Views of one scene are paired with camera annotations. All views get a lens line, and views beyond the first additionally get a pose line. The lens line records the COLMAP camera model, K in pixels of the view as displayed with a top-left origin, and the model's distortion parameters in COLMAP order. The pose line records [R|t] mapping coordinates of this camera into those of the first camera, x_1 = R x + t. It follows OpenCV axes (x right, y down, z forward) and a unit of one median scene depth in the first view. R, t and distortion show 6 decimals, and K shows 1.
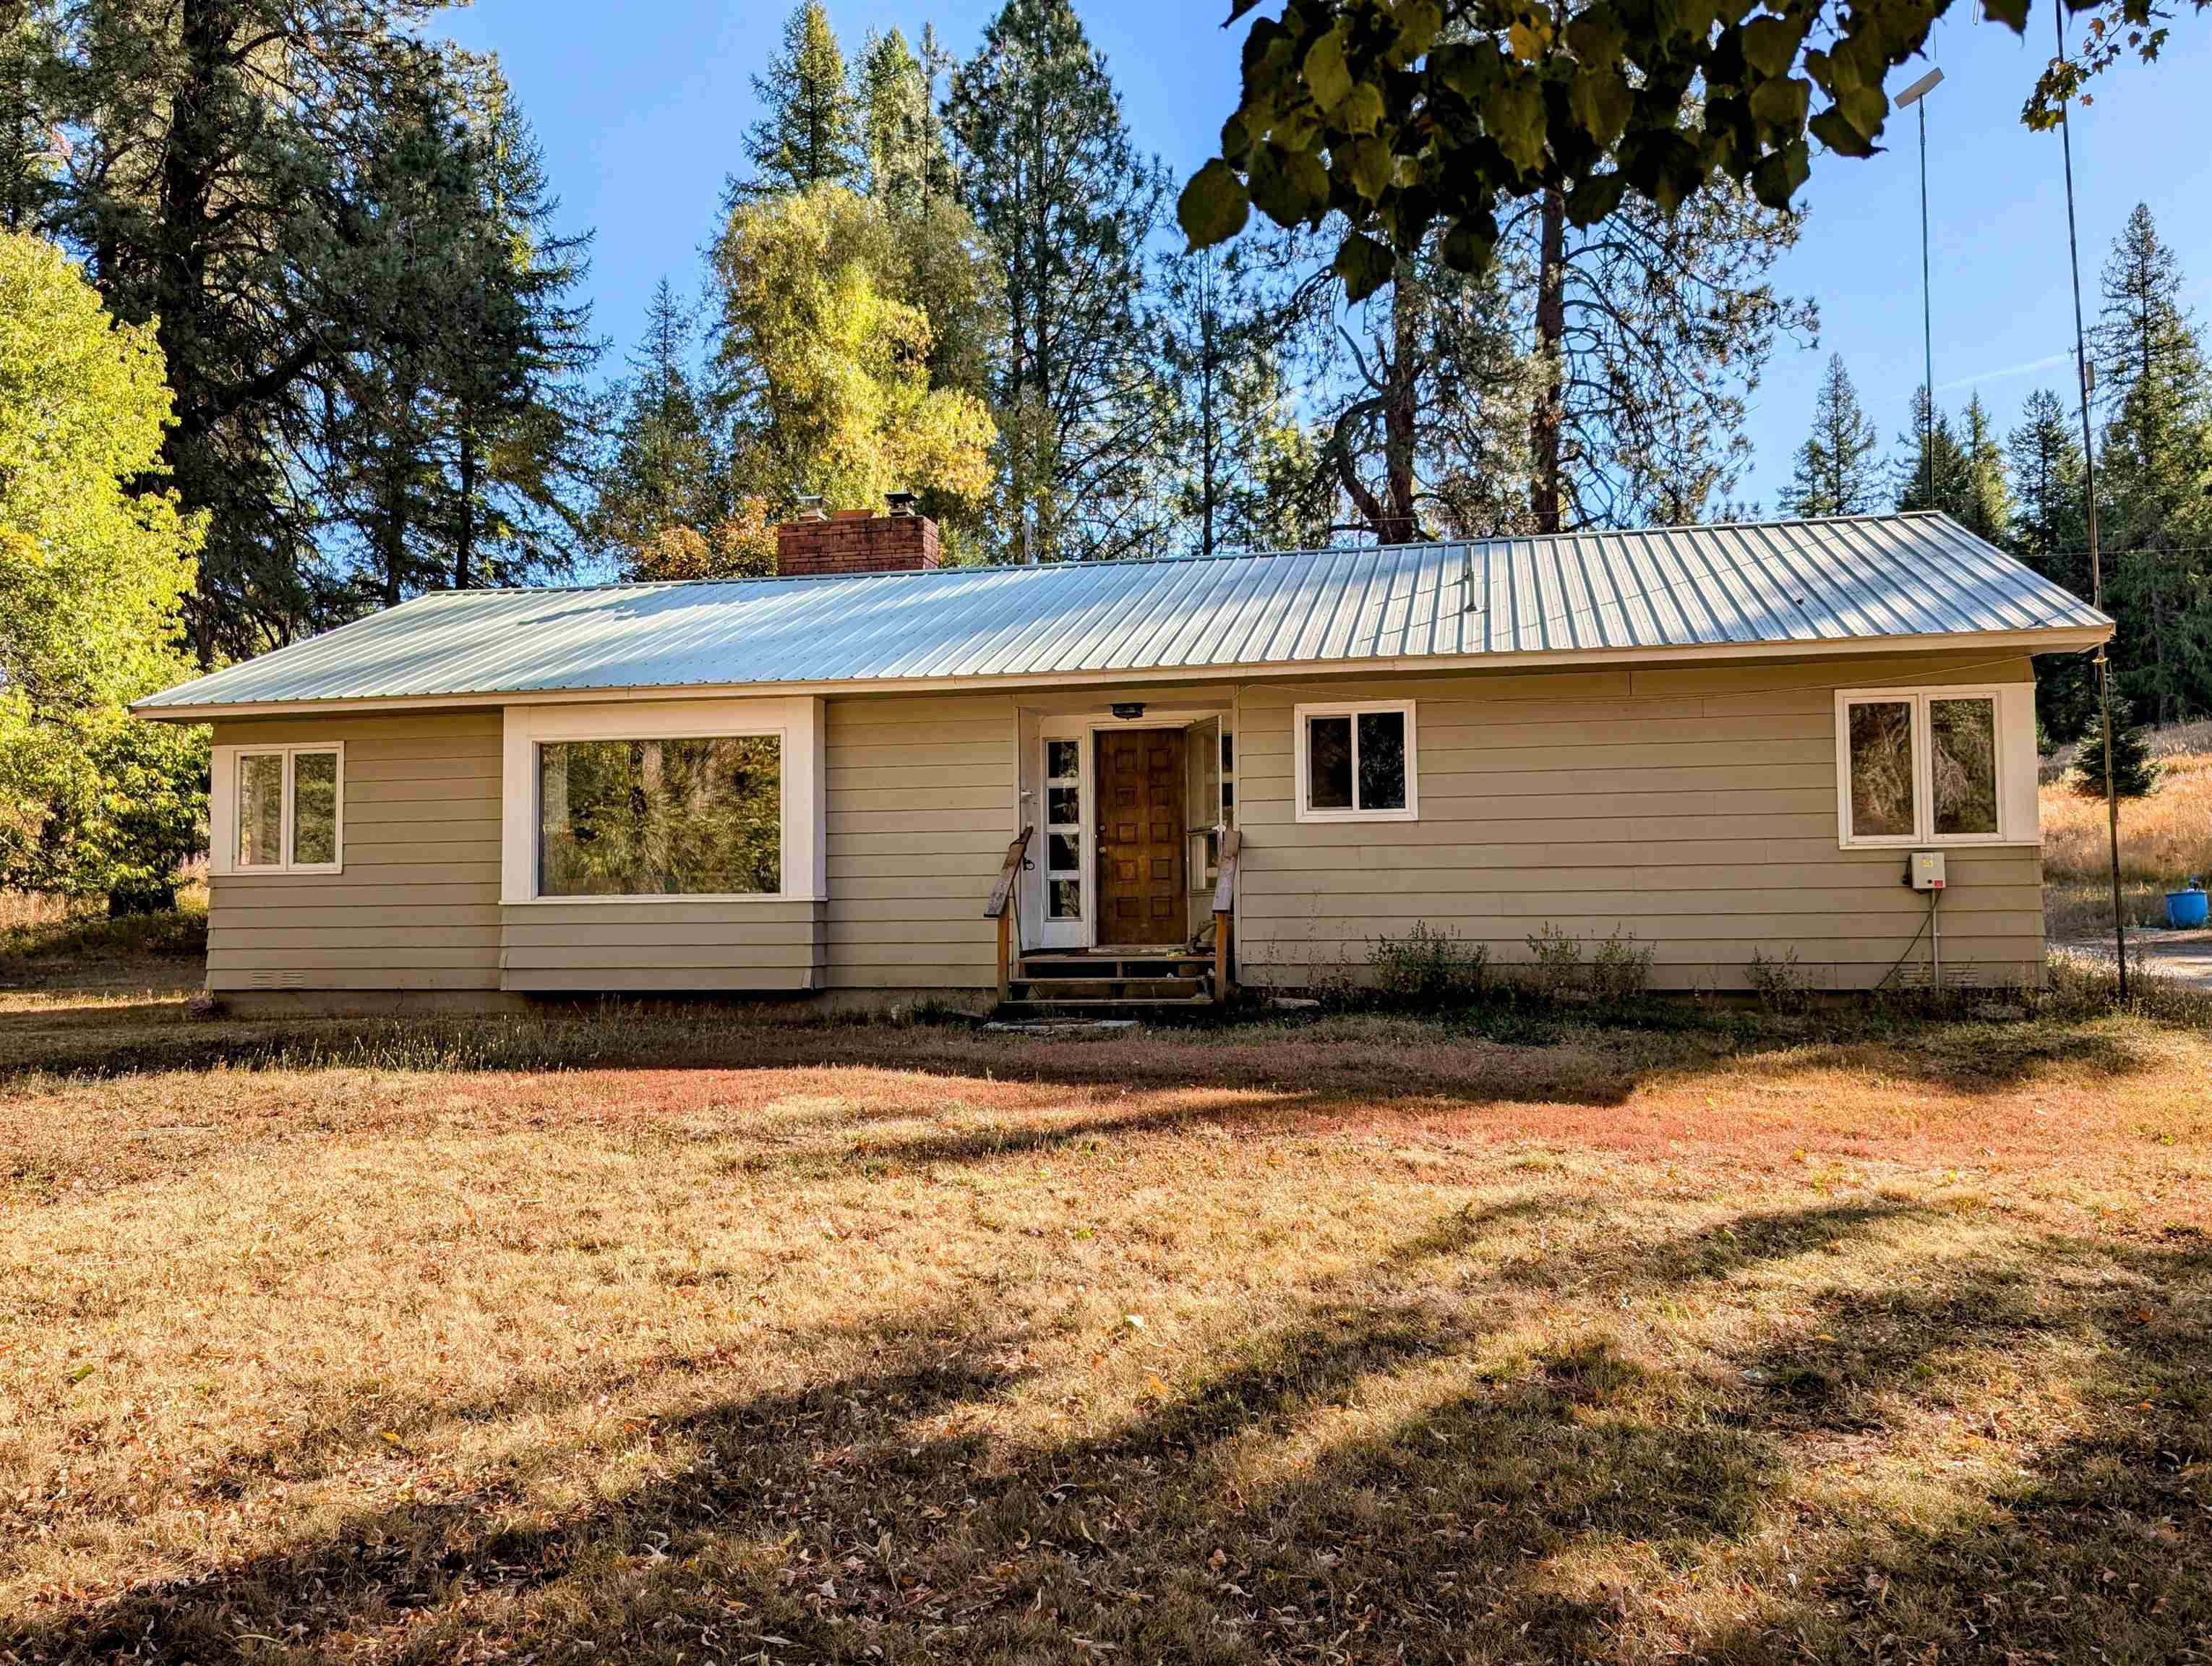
lens RADIAL K [[1615.9, 0, 1106.0], [0, 1615.9, 833.0], [0, 0, 1]] dist [0.036510, -0.001872]
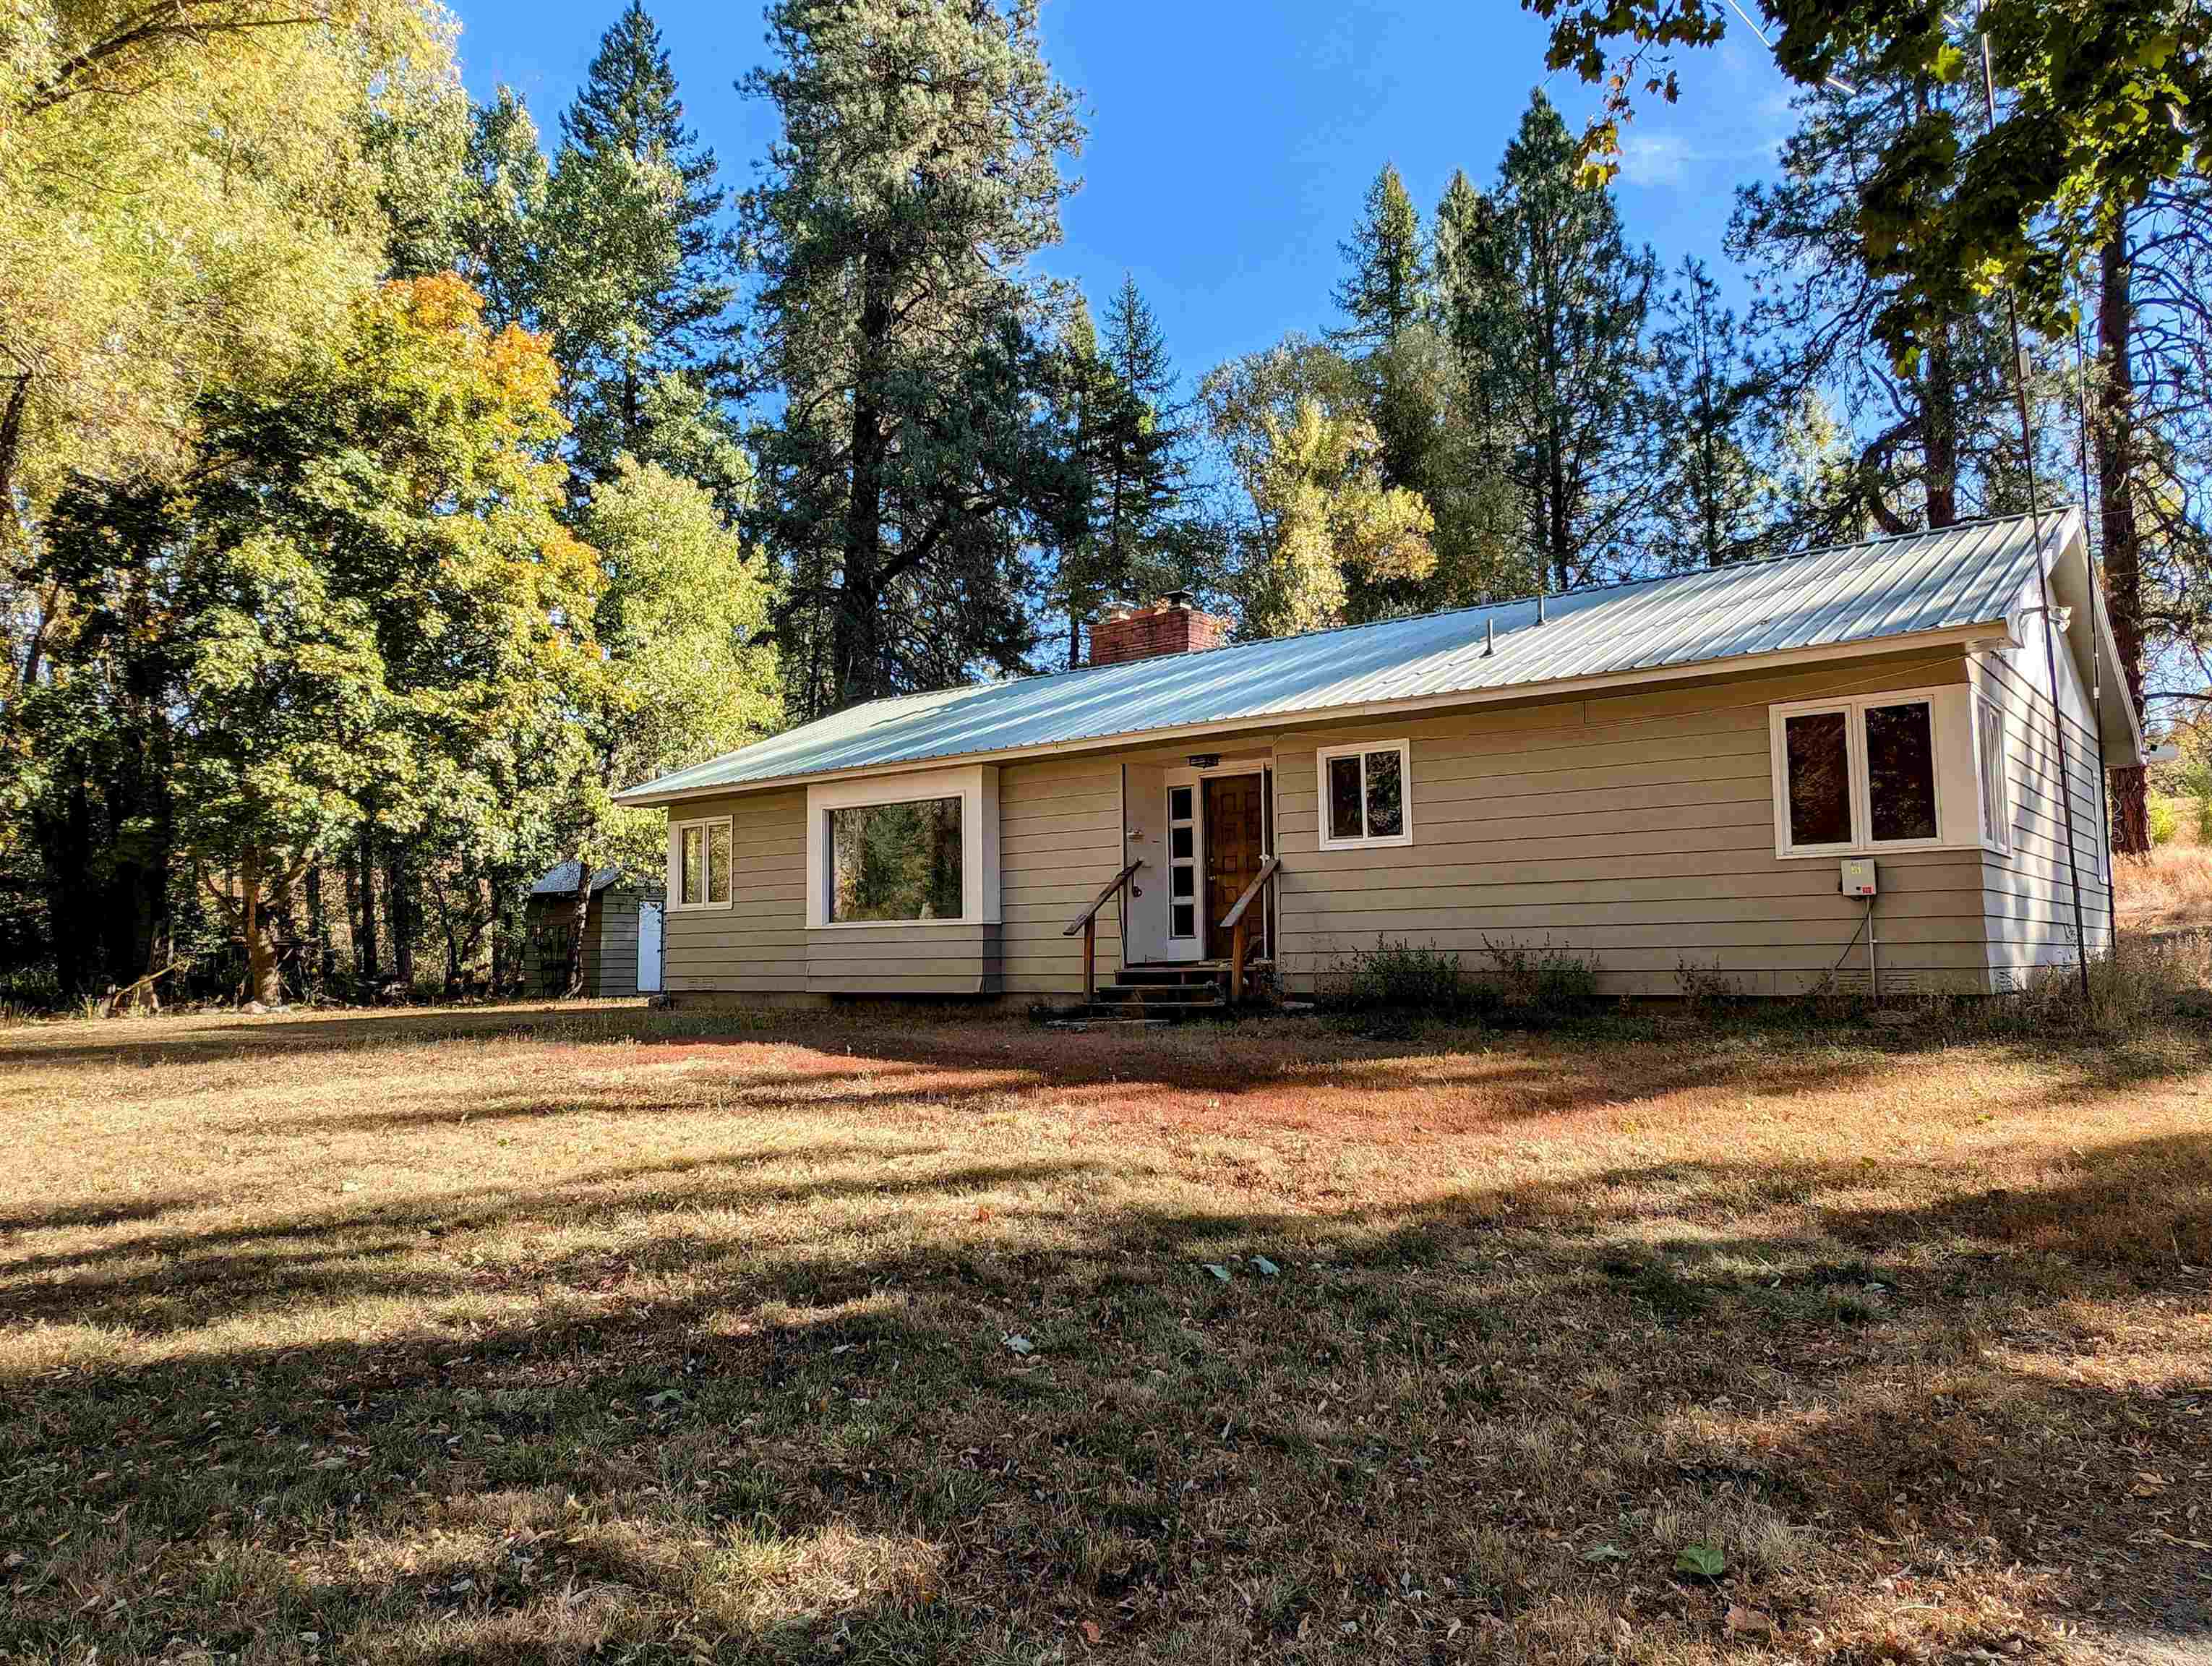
lens RADIAL K [[1383.3, 0, 1106.0], [0, 1383.3, 833.0], [0, 0, 1]] dist [0.001031, 0.018373]
pose [[0.922345, -0.038575, -0.384437, 0.332668], [0.027945, 0.999058, -0.033202, 0.008904], [0.385356, 0.019881, 0.922554, 0.026599]]
